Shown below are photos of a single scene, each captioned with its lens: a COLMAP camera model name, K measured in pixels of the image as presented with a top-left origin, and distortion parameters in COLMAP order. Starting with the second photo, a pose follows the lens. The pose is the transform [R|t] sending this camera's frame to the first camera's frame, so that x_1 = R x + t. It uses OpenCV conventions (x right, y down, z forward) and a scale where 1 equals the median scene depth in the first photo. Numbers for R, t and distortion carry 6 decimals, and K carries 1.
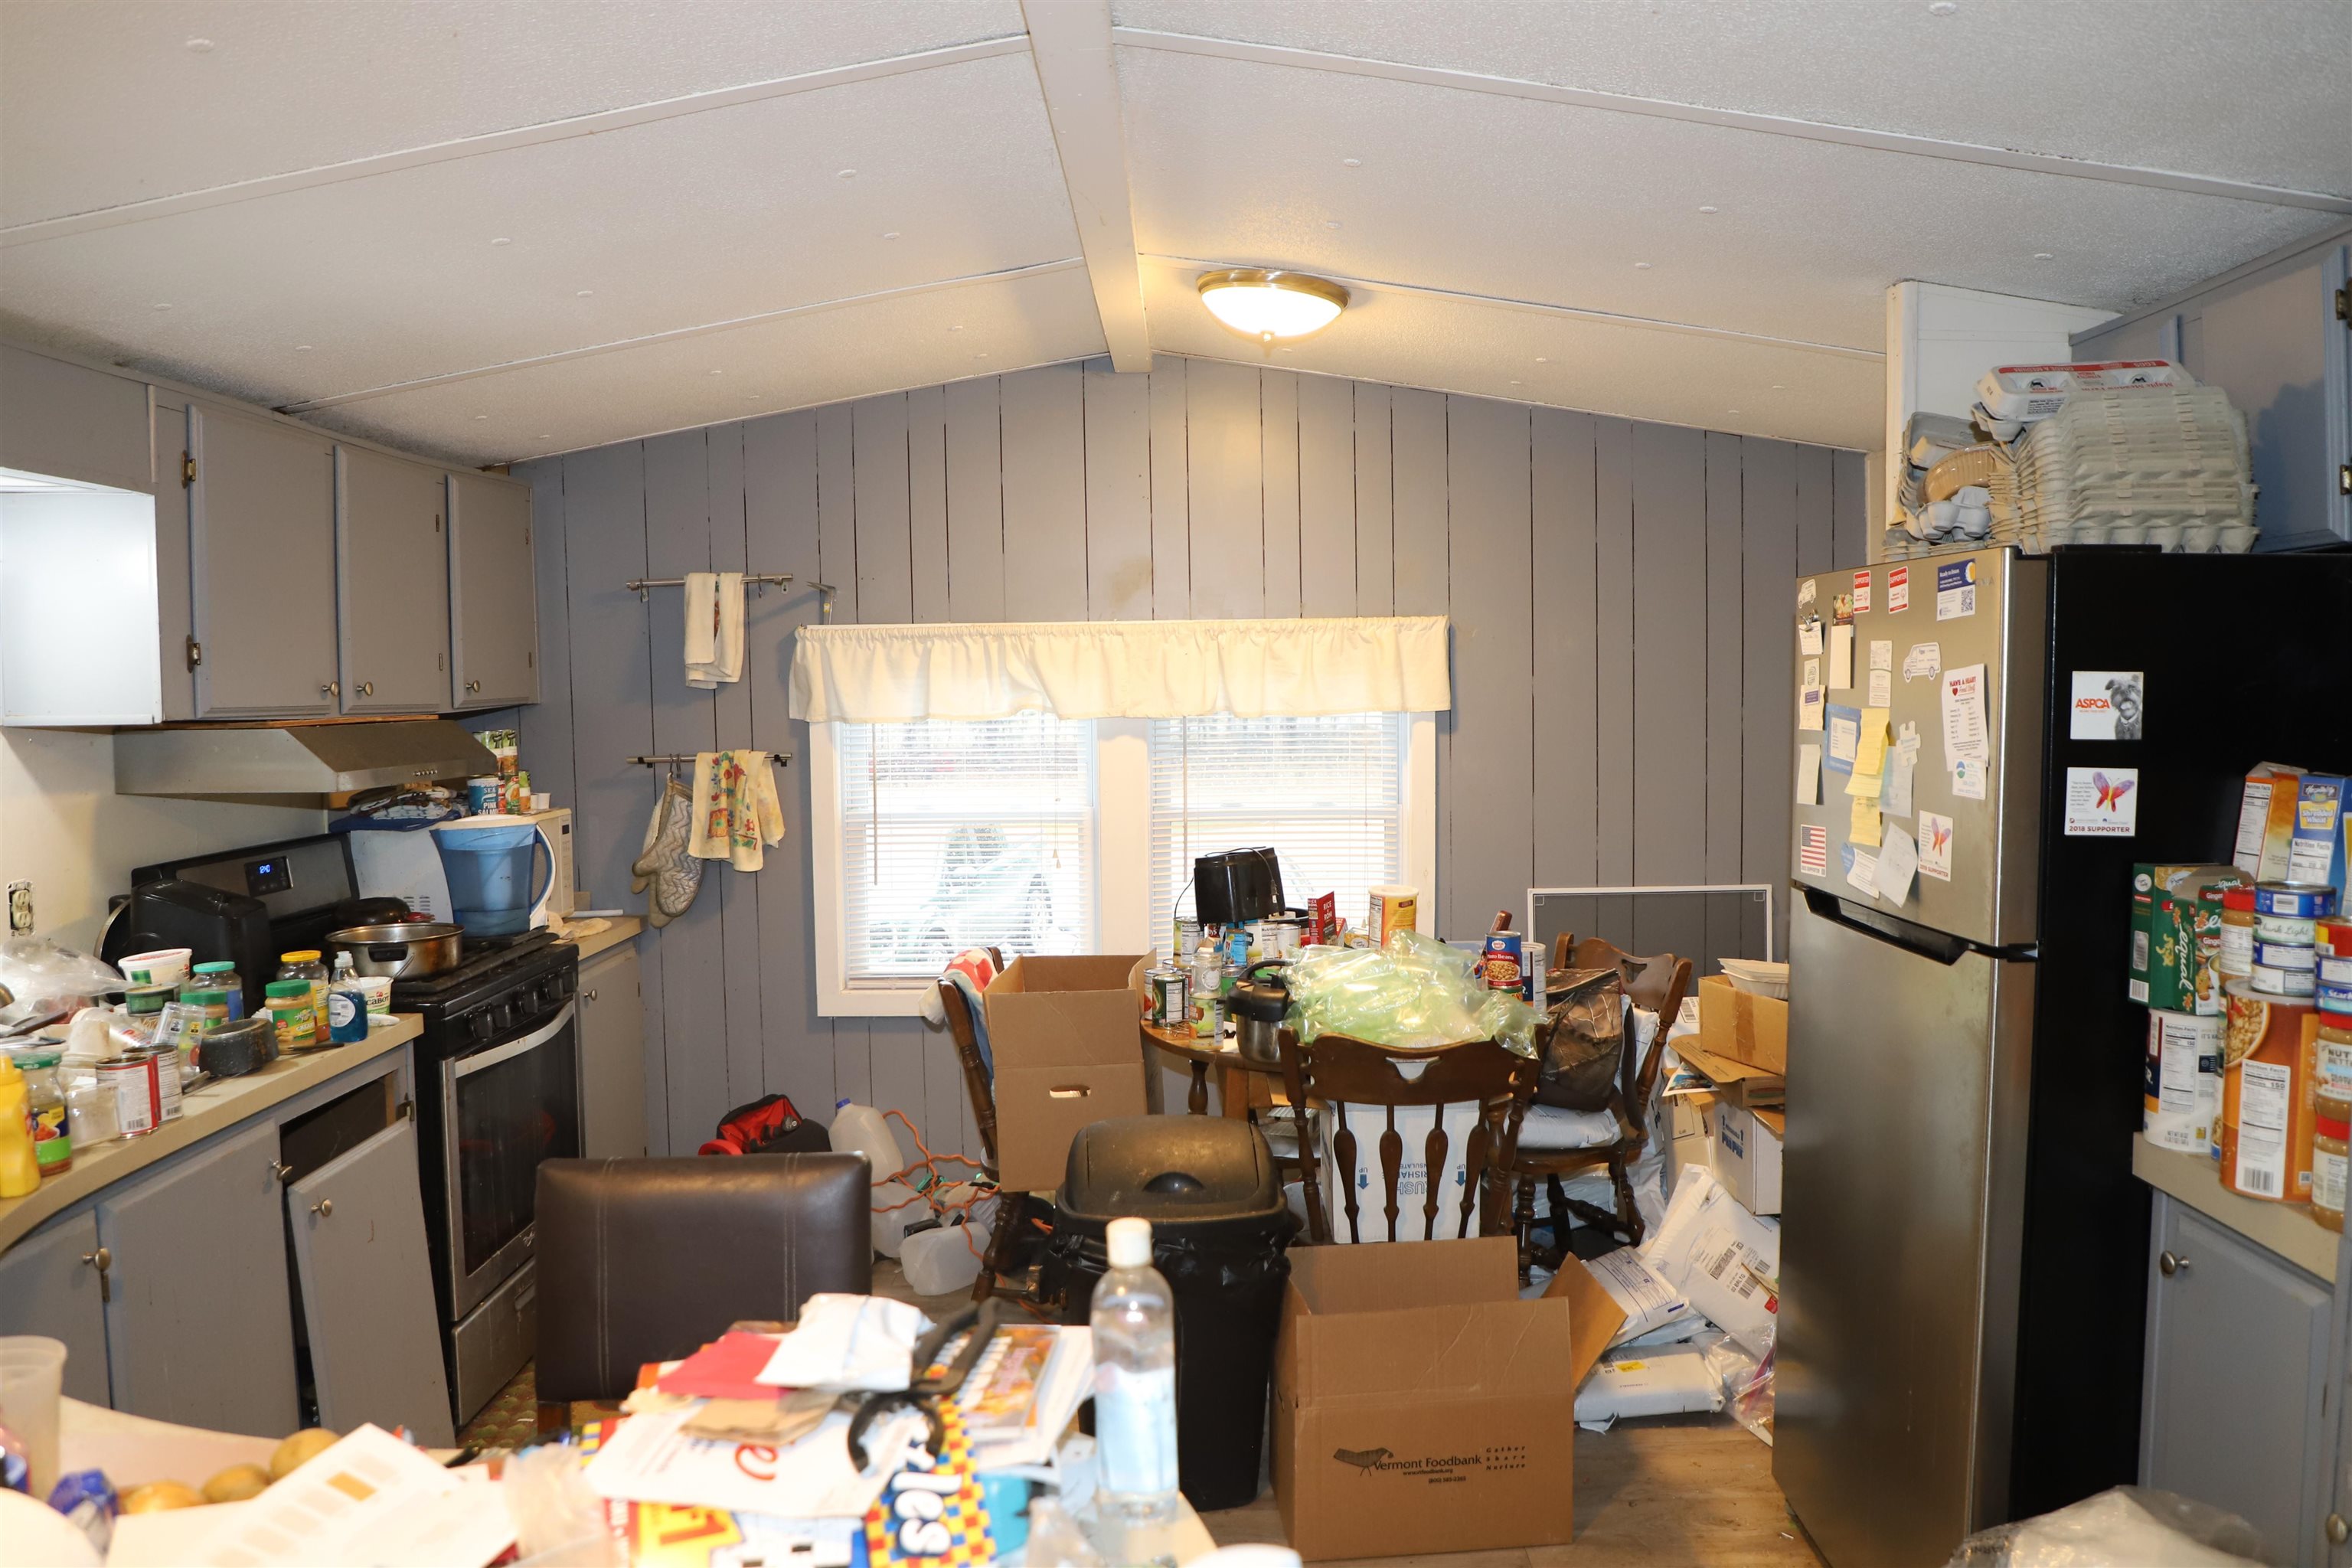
lens RADIAL K [[1643.9, 0, 1156.0], [0, 1643.9, 774.2], [0, 0, 1]] dist [-0.069775, 0.041623]
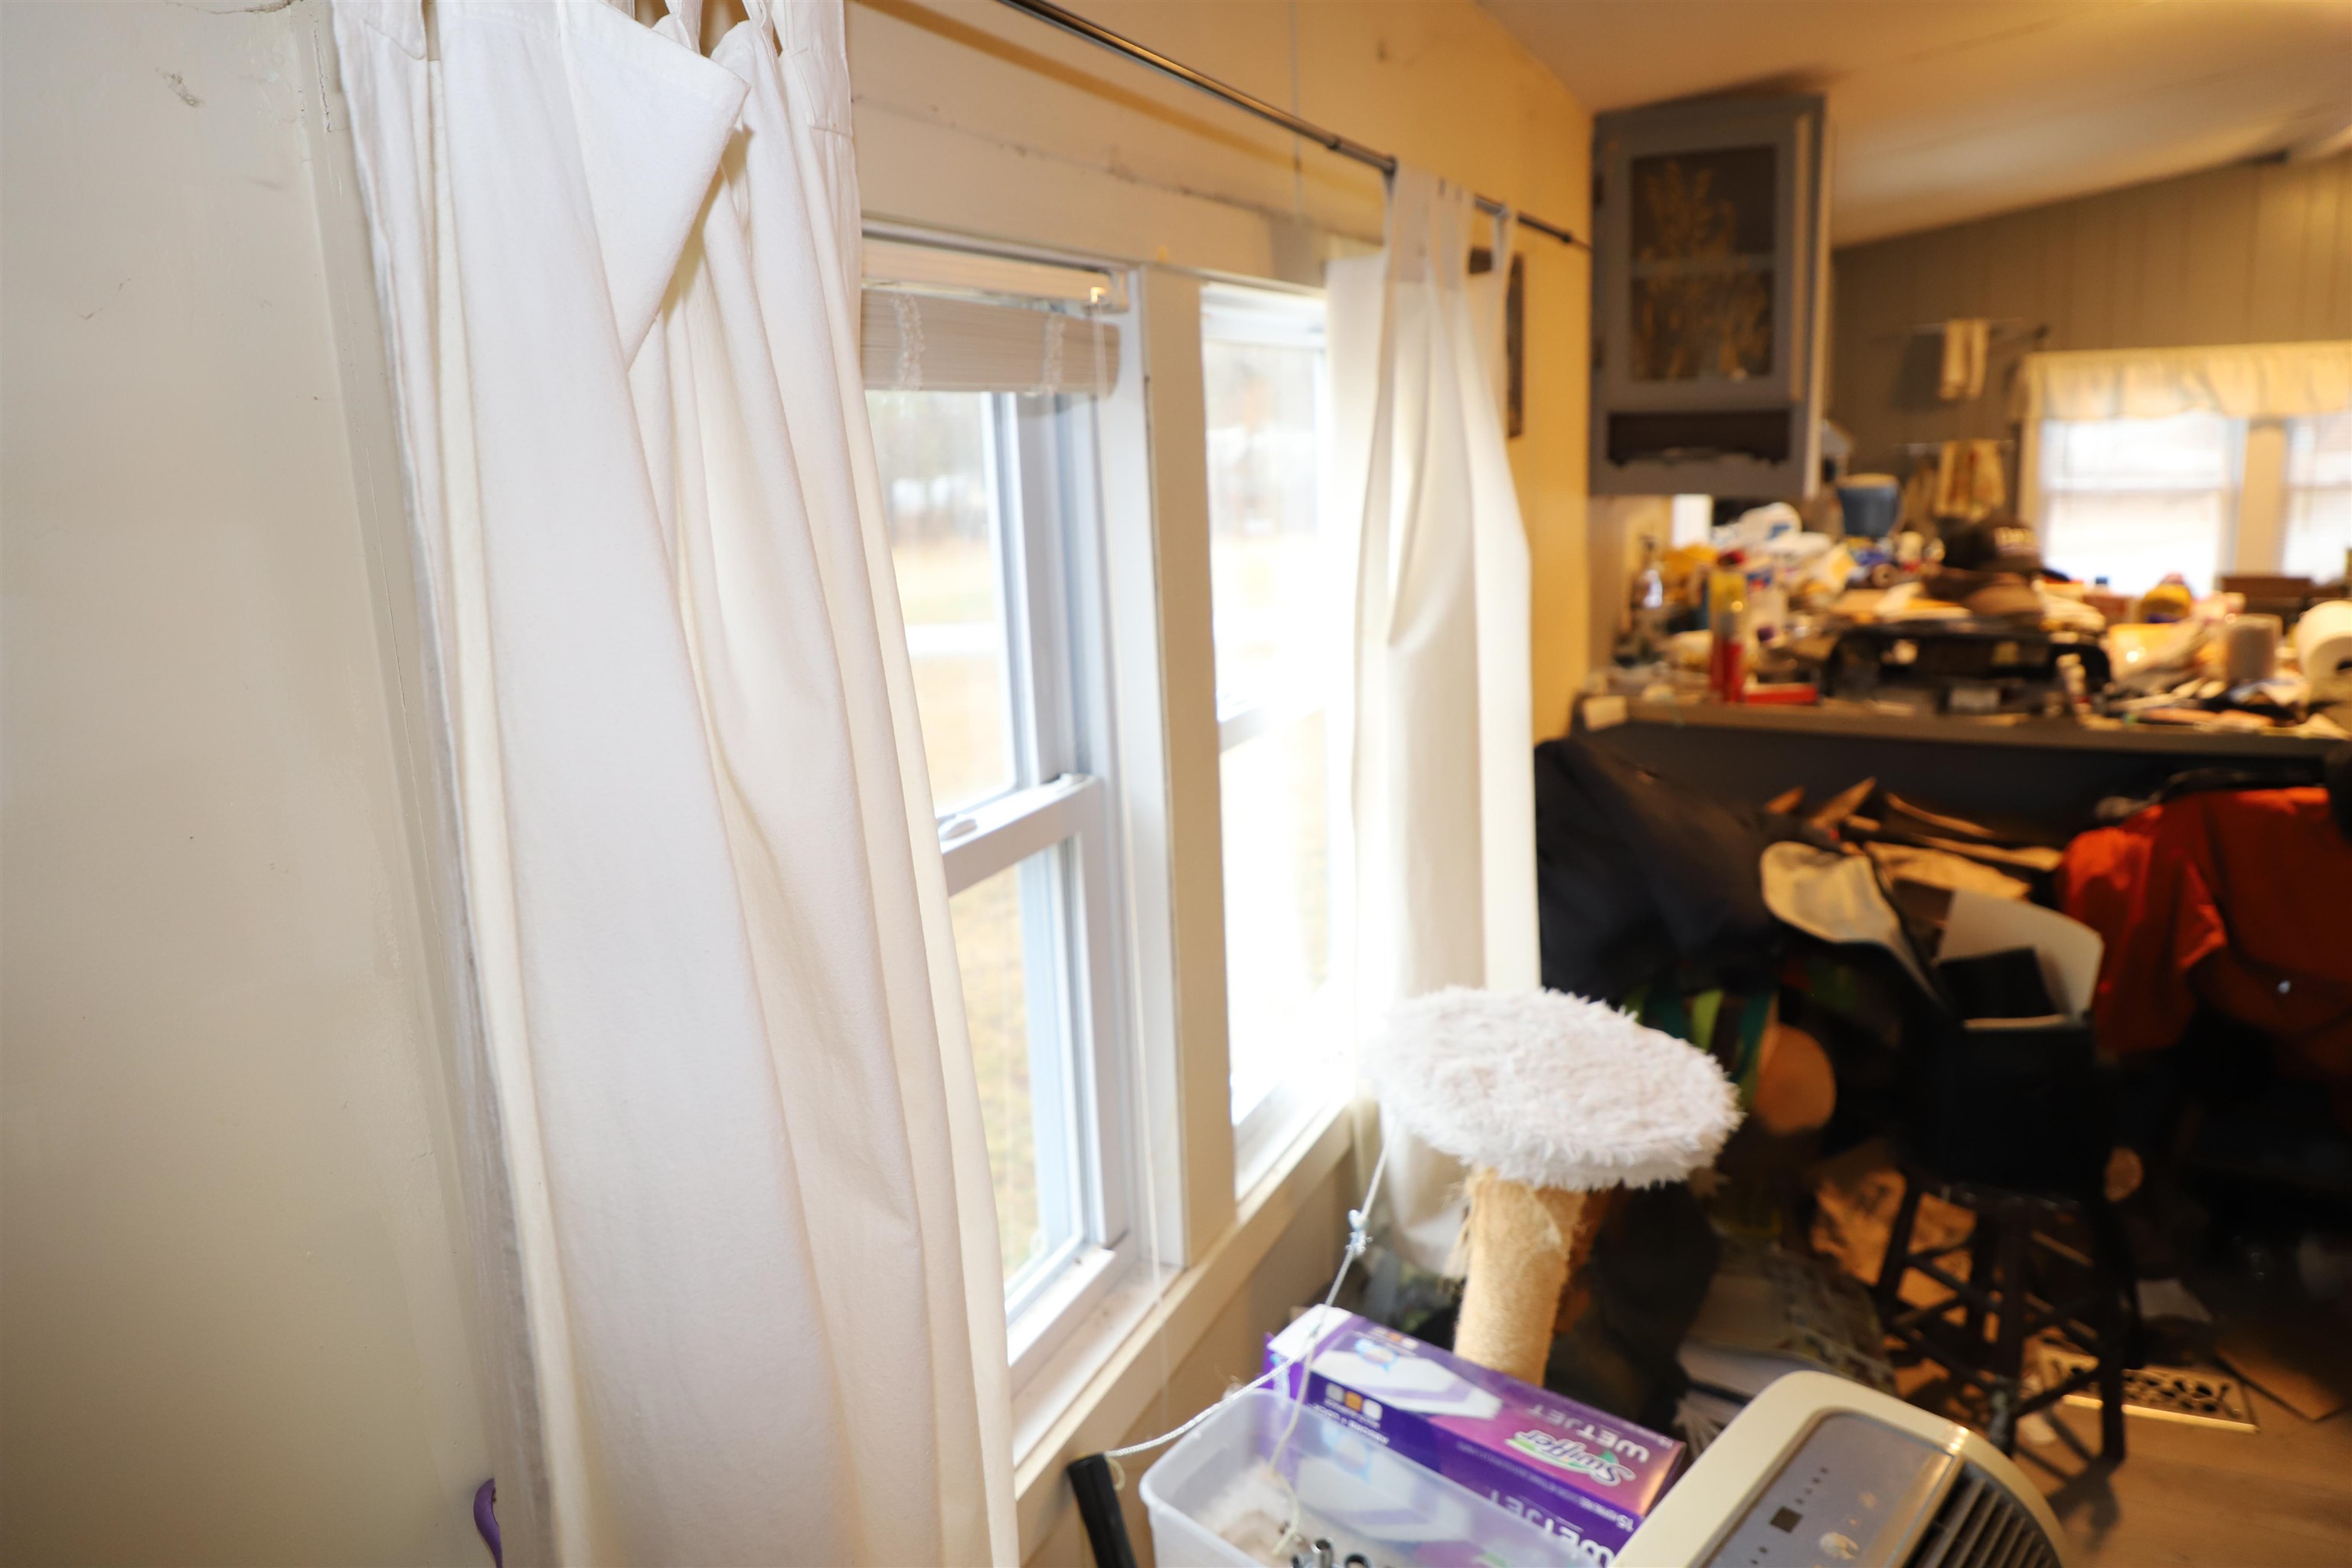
lens RADIAL K [[1591.8, 0, 1188.8], [0, 1591.8, 769.7], [0, 0, 1]] dist [-0.082467, 0.041874]
pose [[0.925504, 0.056472, -0.374503, -0.373574], [0.001148, 0.988398, 0.151879, 0.065066], [0.378735, -0.140995, 0.914702, -0.620143]]
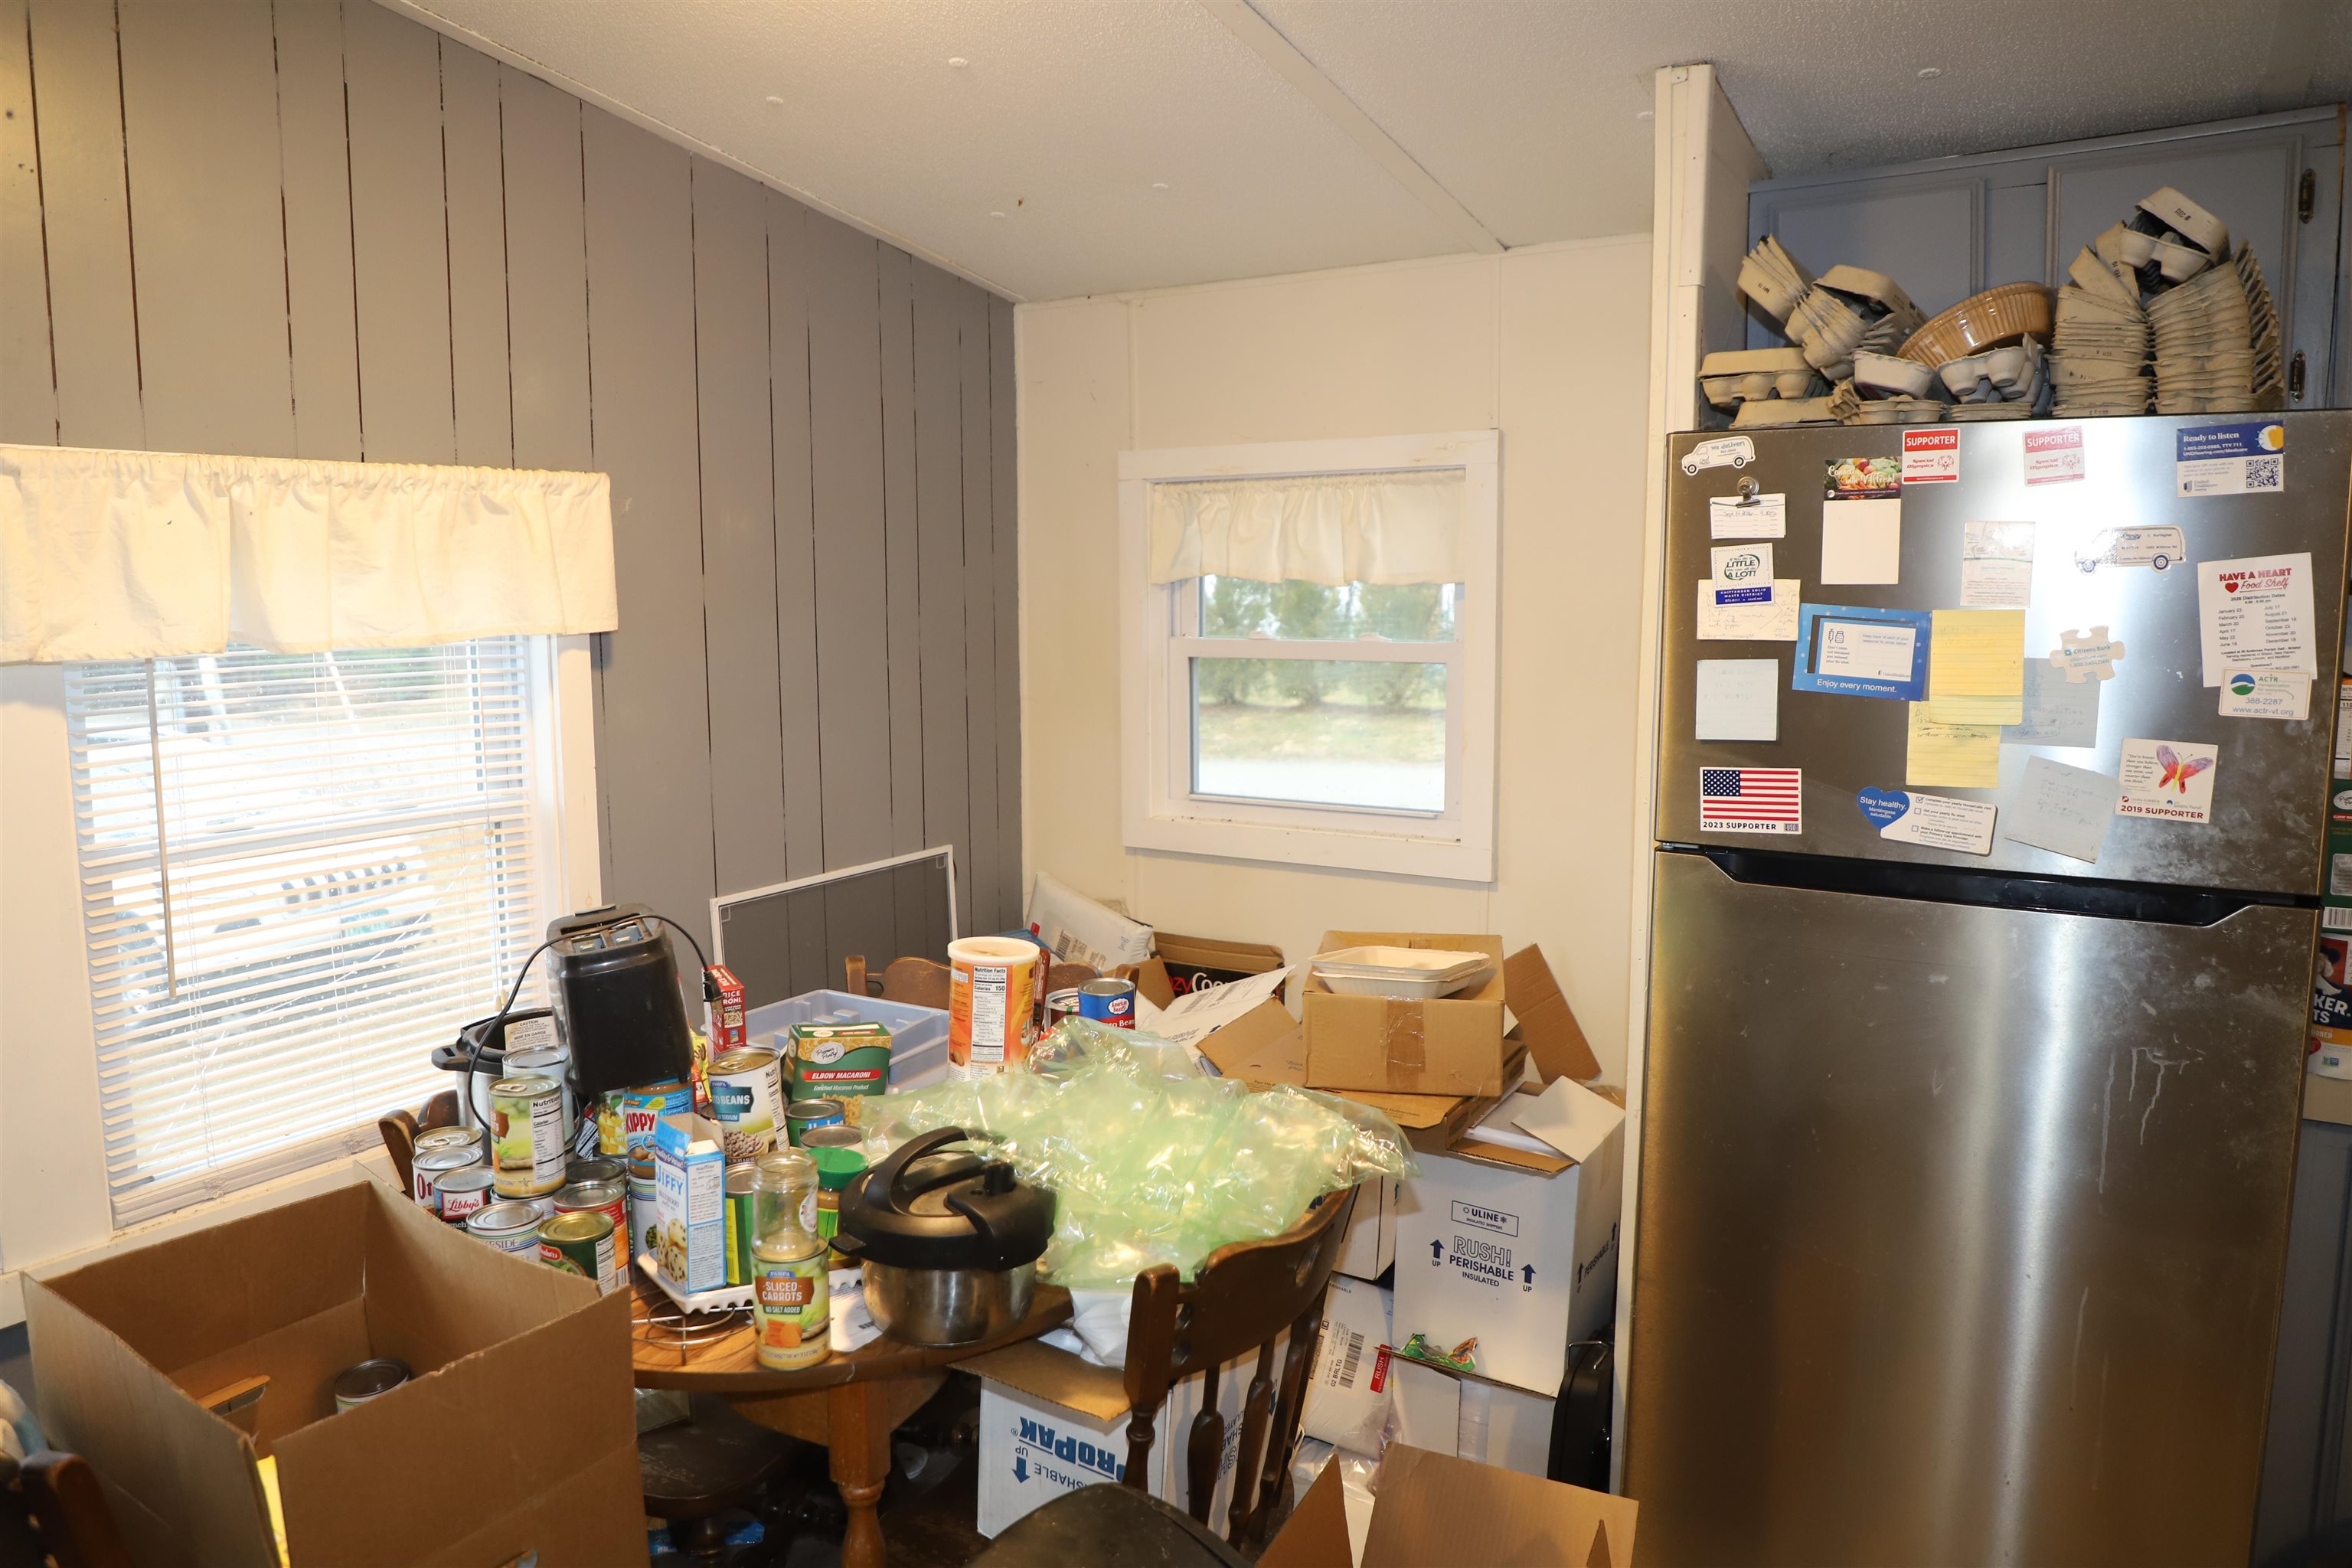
lens RADIAL K [[1591.8, 0, 1188.8], [0, 1591.8, 769.7], [0, 0, 1]] dist [-0.082467, 0.041874]
pose [[0.517183, -0.092711, 0.850838, -0.214802], [0.049064, 0.995692, 0.078672, -0.023182], [-0.854467, 0.001058, 0.519504, 0.520752]]
